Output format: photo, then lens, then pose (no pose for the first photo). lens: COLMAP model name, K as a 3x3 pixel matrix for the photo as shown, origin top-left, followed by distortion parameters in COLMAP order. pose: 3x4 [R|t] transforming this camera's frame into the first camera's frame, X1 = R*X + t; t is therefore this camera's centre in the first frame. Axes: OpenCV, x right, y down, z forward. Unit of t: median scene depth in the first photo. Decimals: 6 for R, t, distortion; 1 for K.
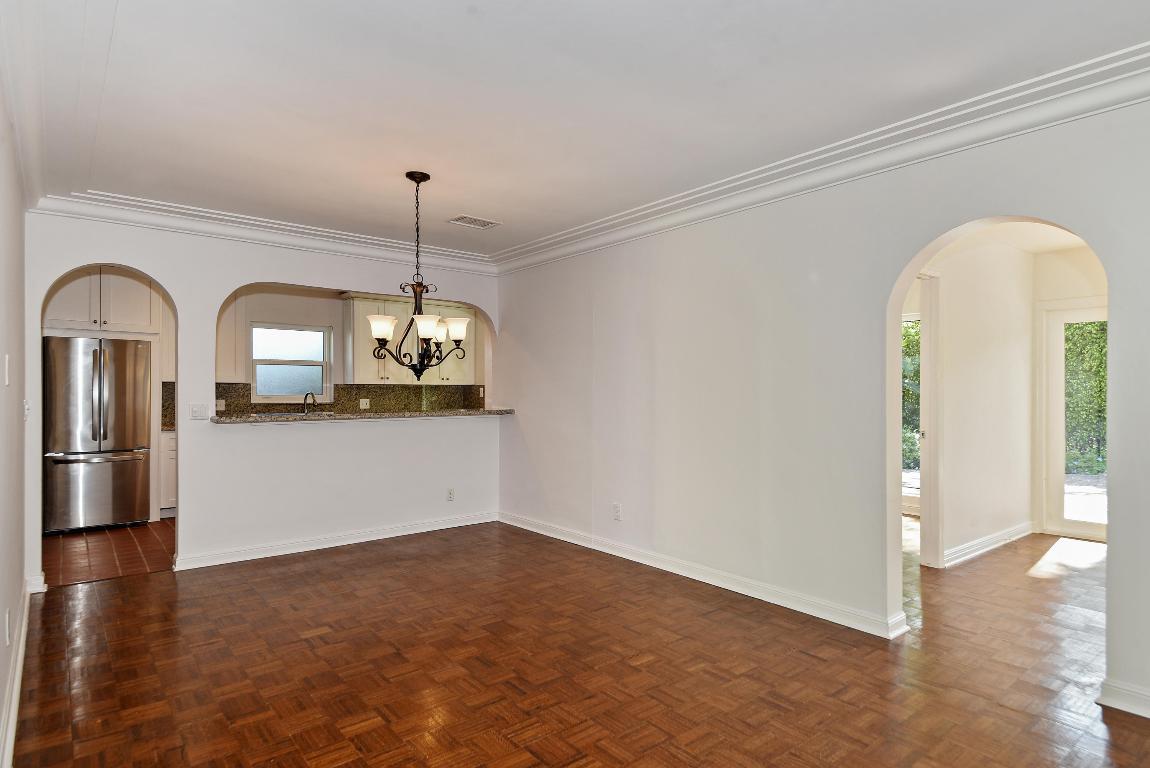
lens RADIAL K [[634.7, 0, 573.4], [0, 634.7, 391.5], [0, 0, 1]] dist [-0.001588, -0.002041]
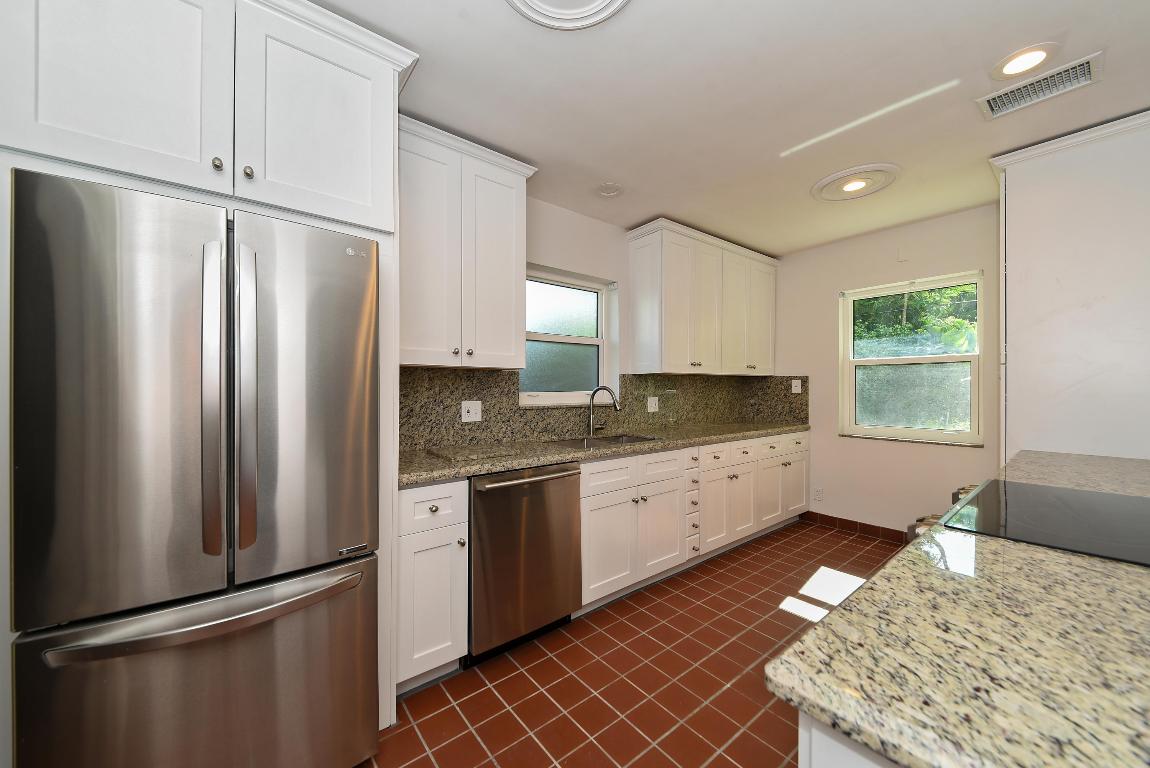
lens RADIAL K [[419.8, 0, 572.9], [0, 419.8, 391.0], [0, 0, 1]] dist [0.001030, -0.001489]
pose [[0.999963, -0.005090, 0.006970, -0.518360], [0.005073, 0.999984, 0.002426, 0.004801], [-0.006982, -0.002391, 0.999973, 0.706644]]
